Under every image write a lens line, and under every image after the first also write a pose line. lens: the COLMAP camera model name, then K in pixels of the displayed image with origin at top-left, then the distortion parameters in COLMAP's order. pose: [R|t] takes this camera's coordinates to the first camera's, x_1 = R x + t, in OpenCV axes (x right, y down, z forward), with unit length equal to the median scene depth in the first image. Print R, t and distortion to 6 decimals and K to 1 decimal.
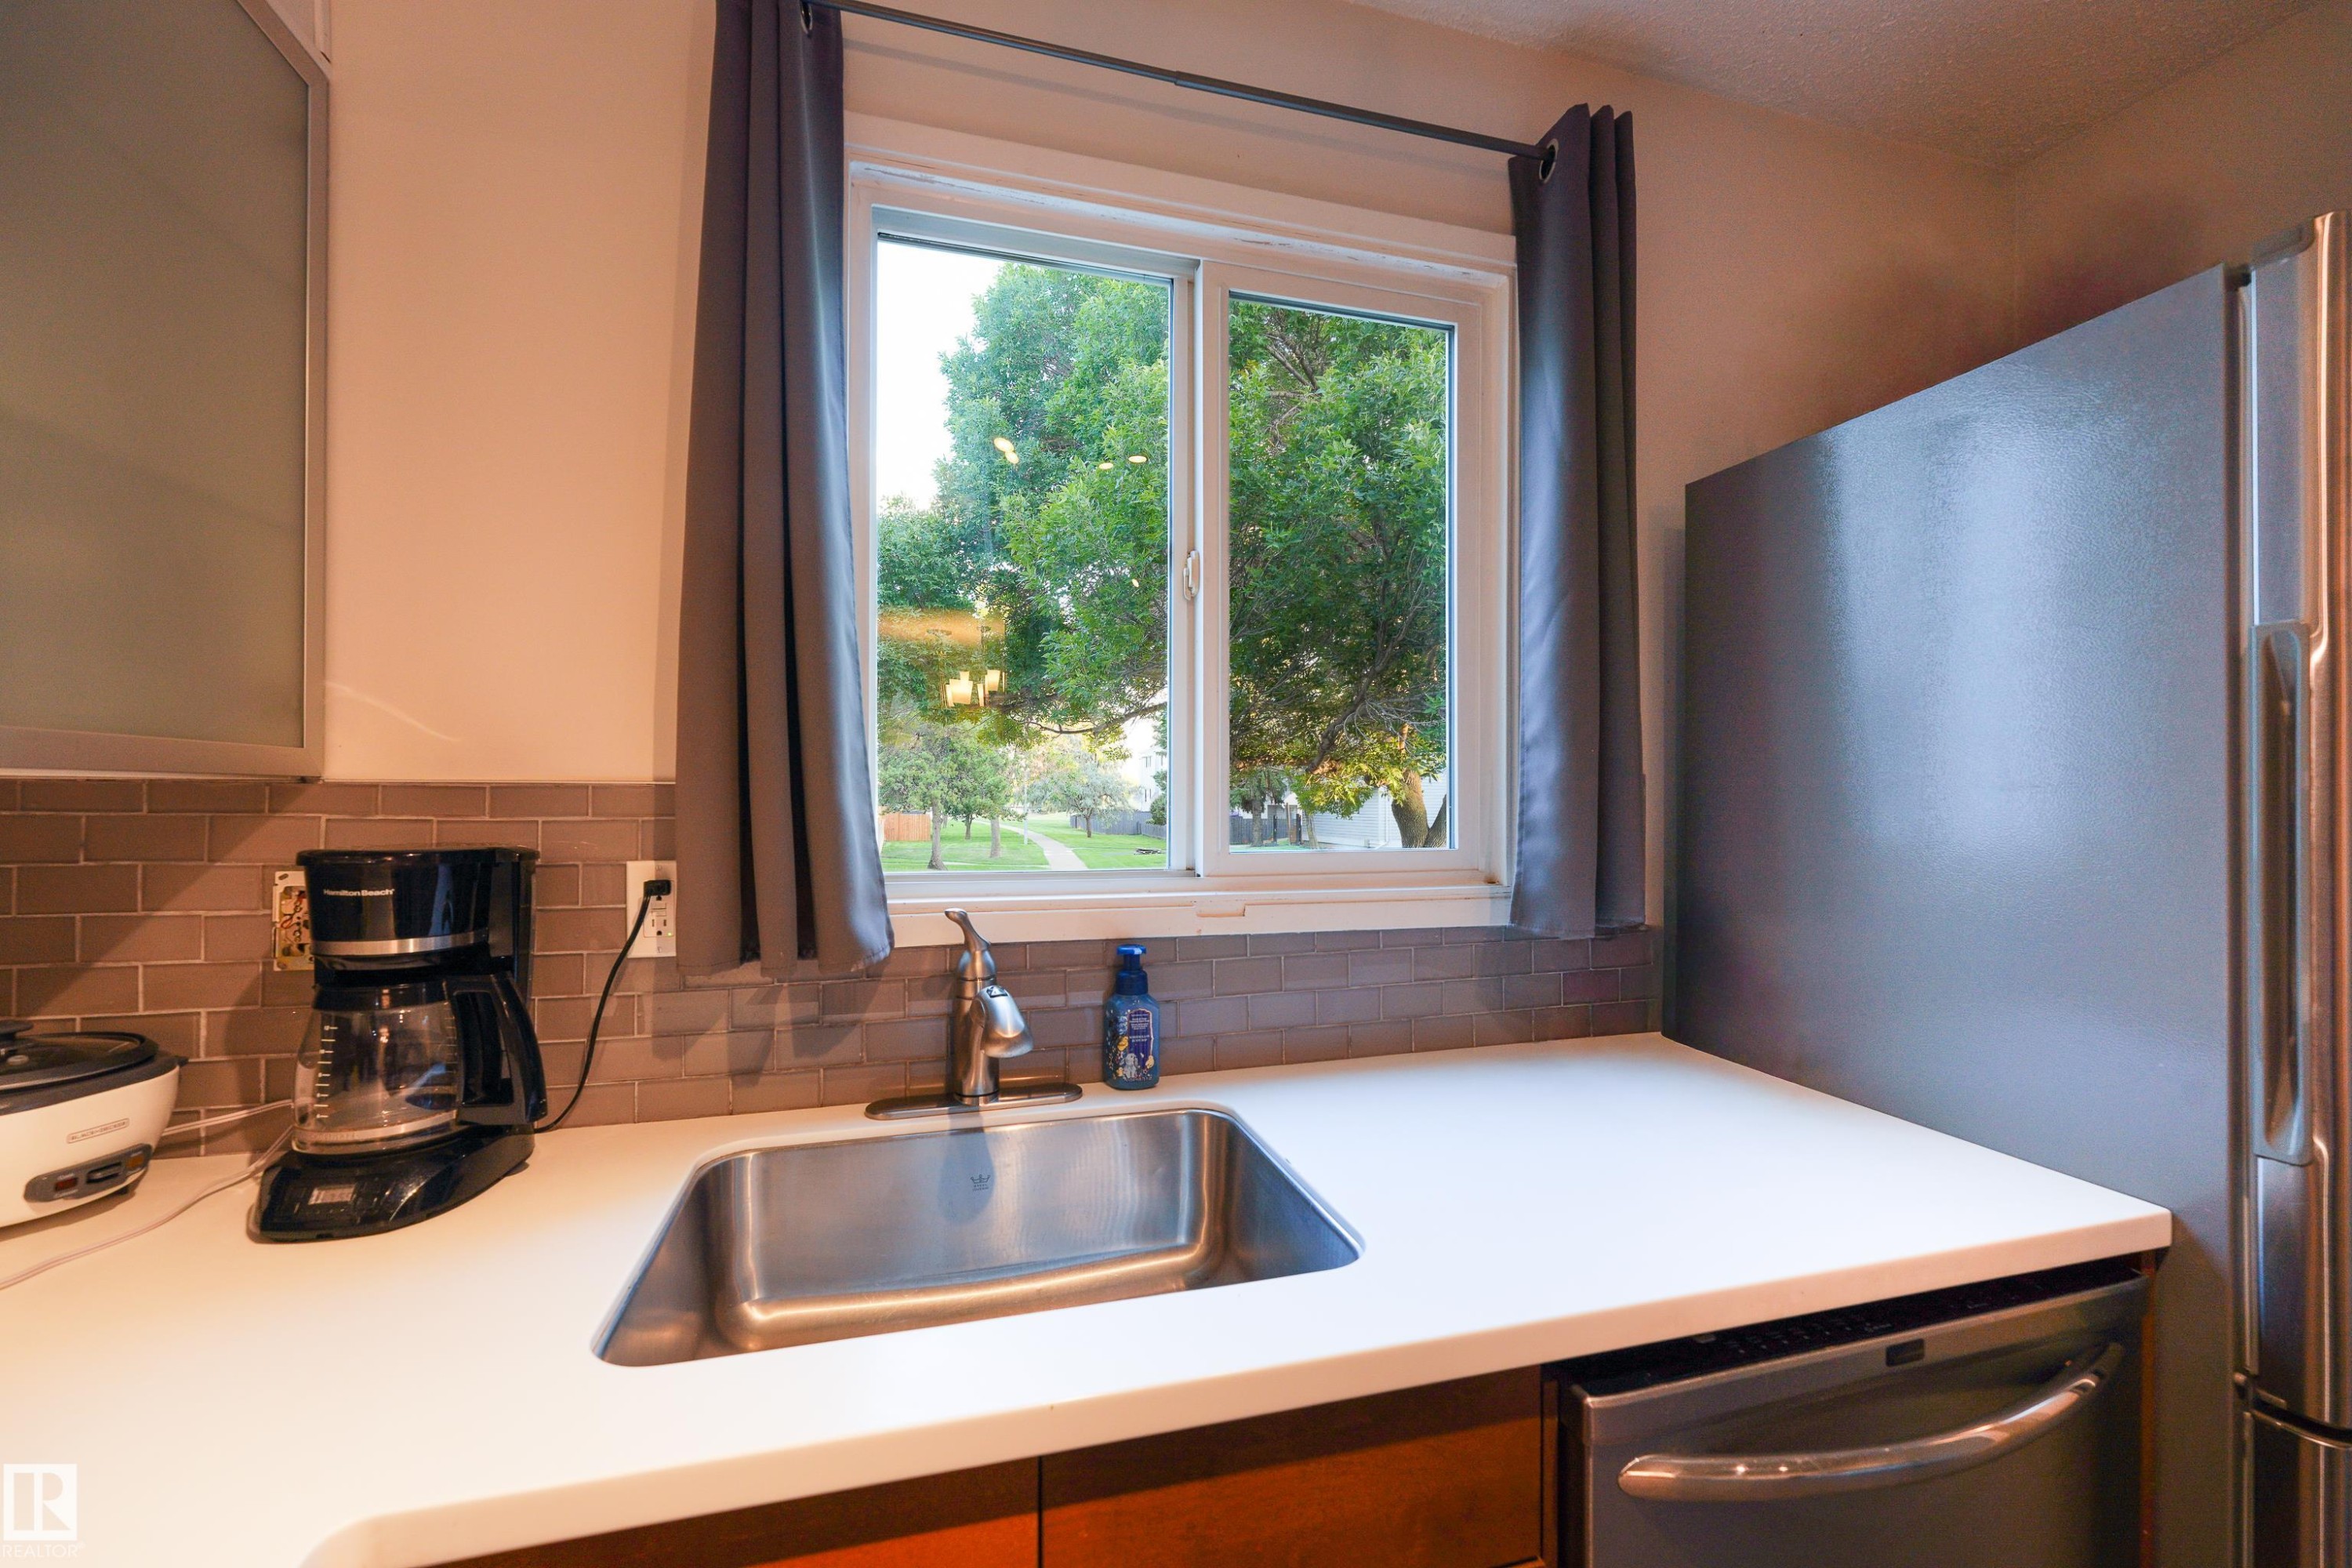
lens RADIAL K [[963.8, 0, 1200.6], [0, 963.8, 786.9], [0, 0, 1]] dist [-0.000437, 0.000223]
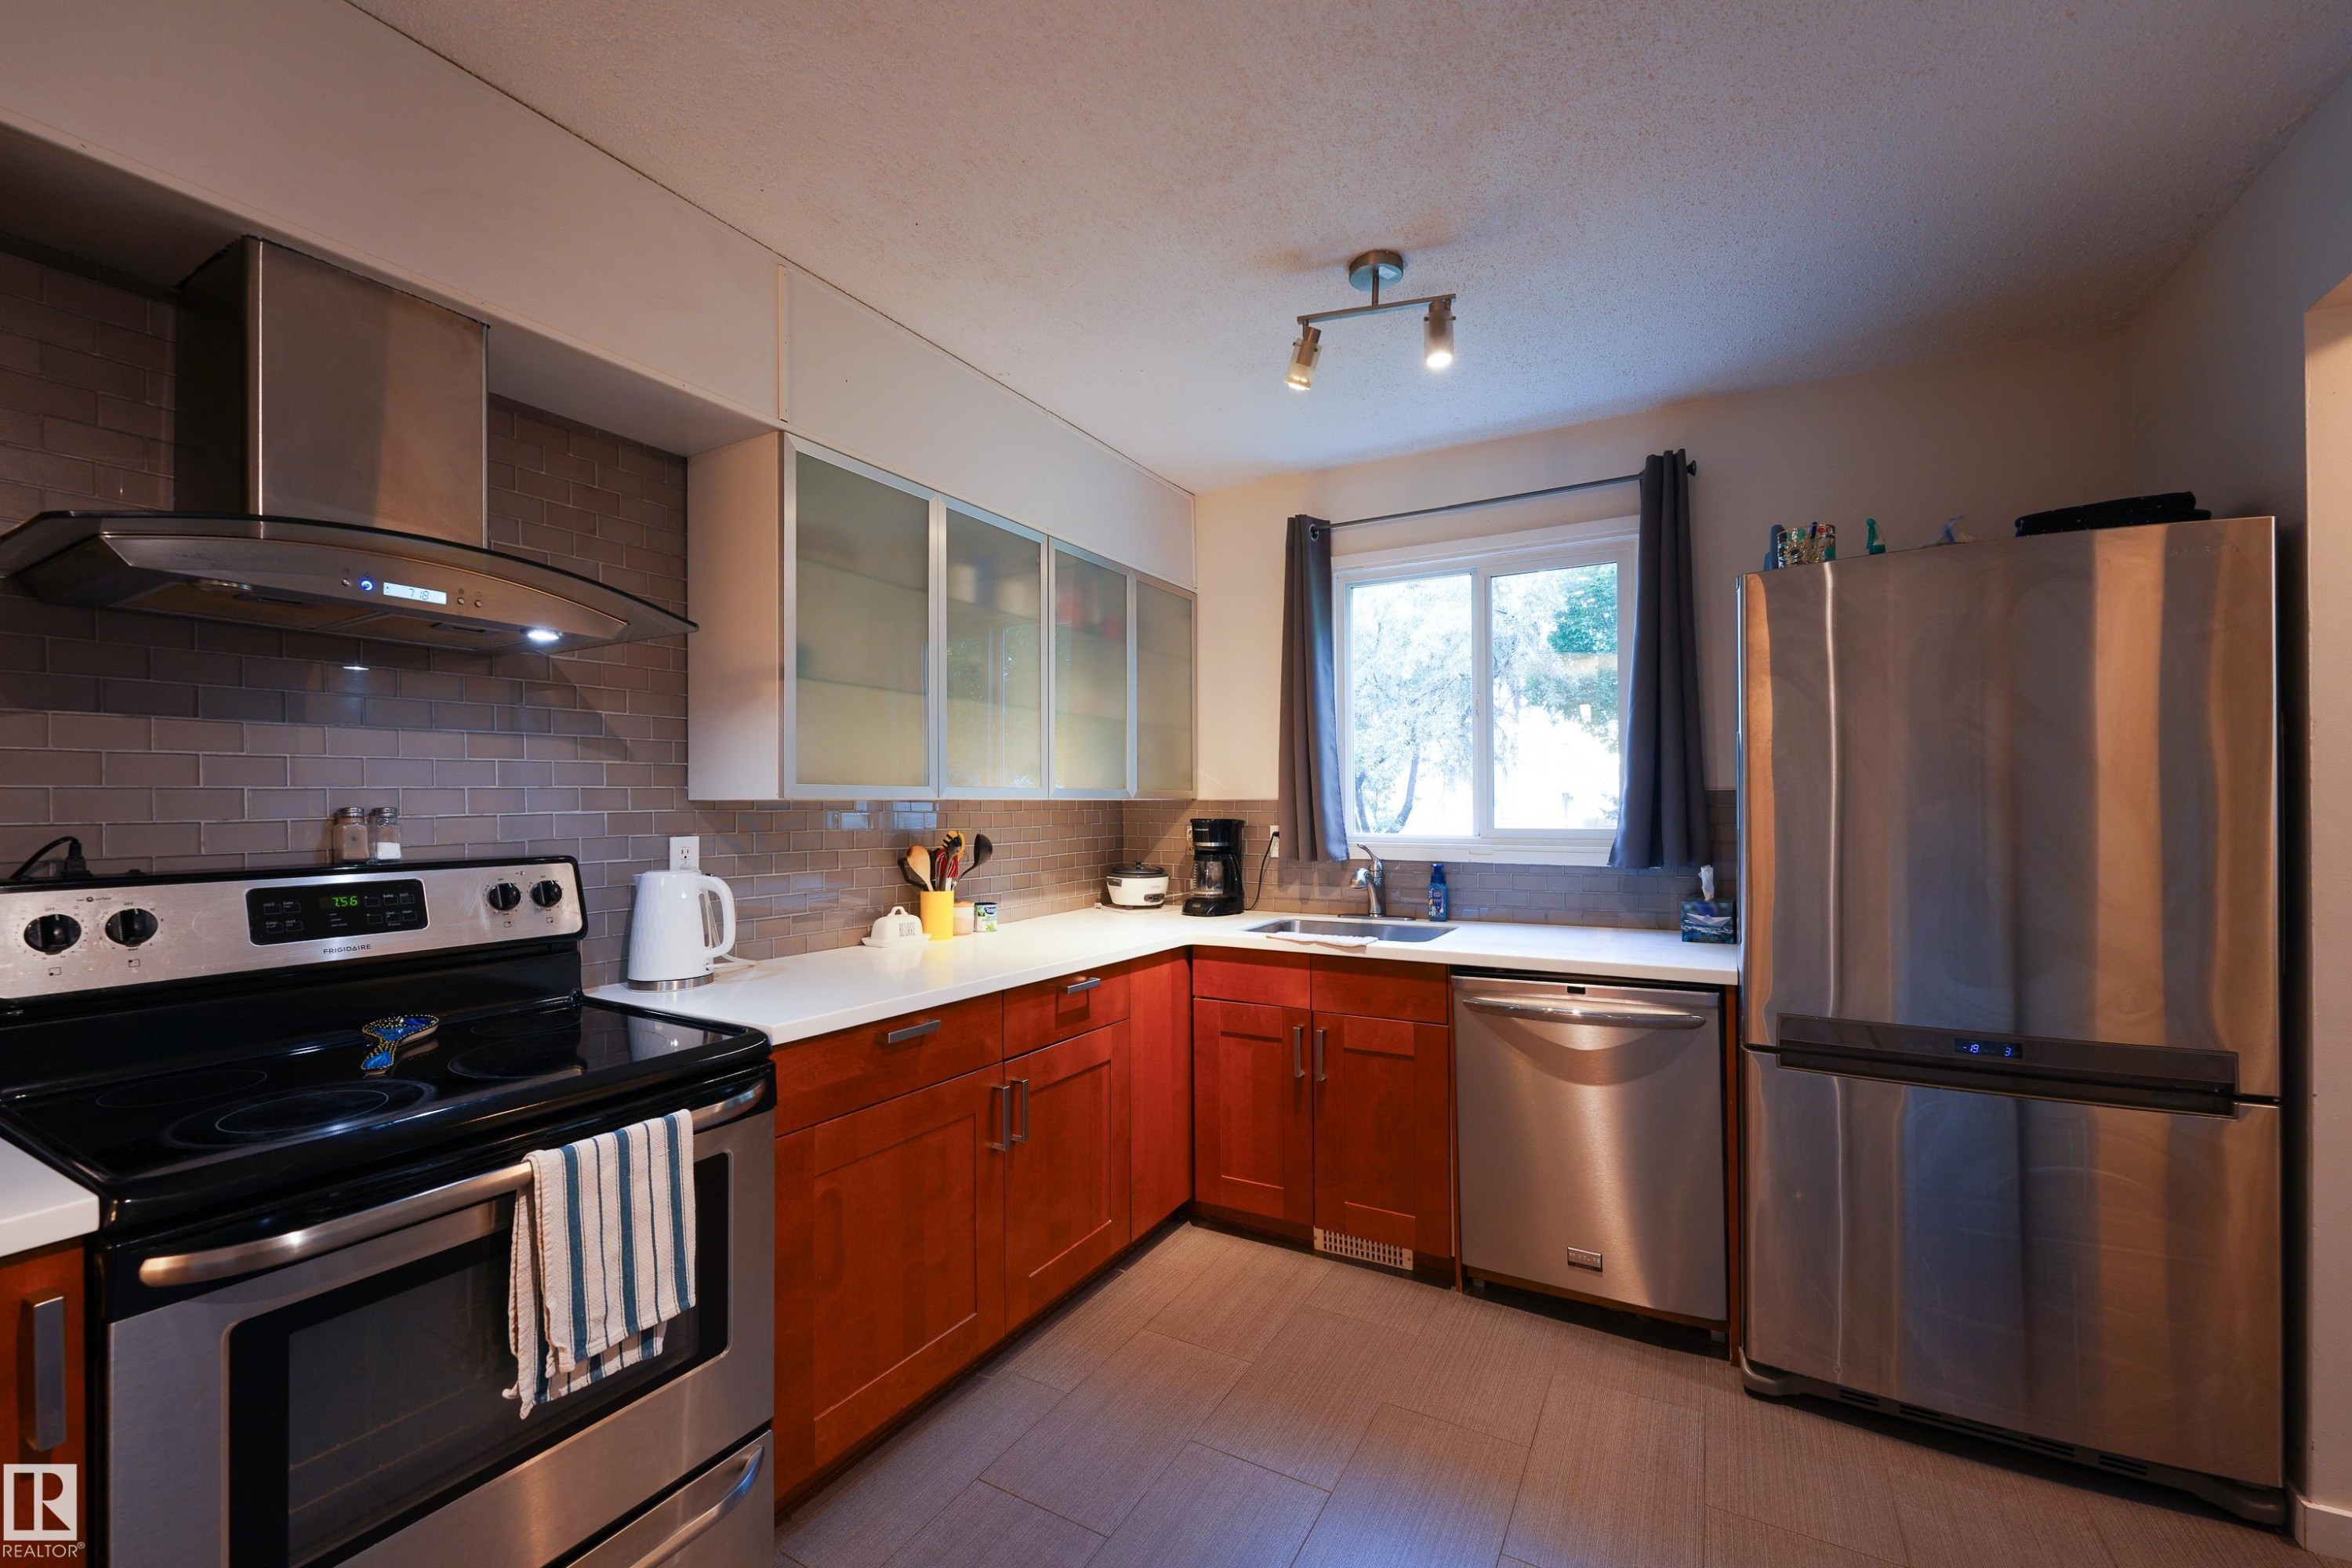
lens RADIAL K [[963.8, 0, 1200.6], [0, 963.8, 786.9], [0, 0, 1]] dist [-0.000437, 0.000223]
pose [[0.716483, -0.014995, -0.697443, 1.573515], [0.007095, 0.999874, -0.014209, -0.003651], [0.697568, 0.005232, 0.716499, -1.529401]]
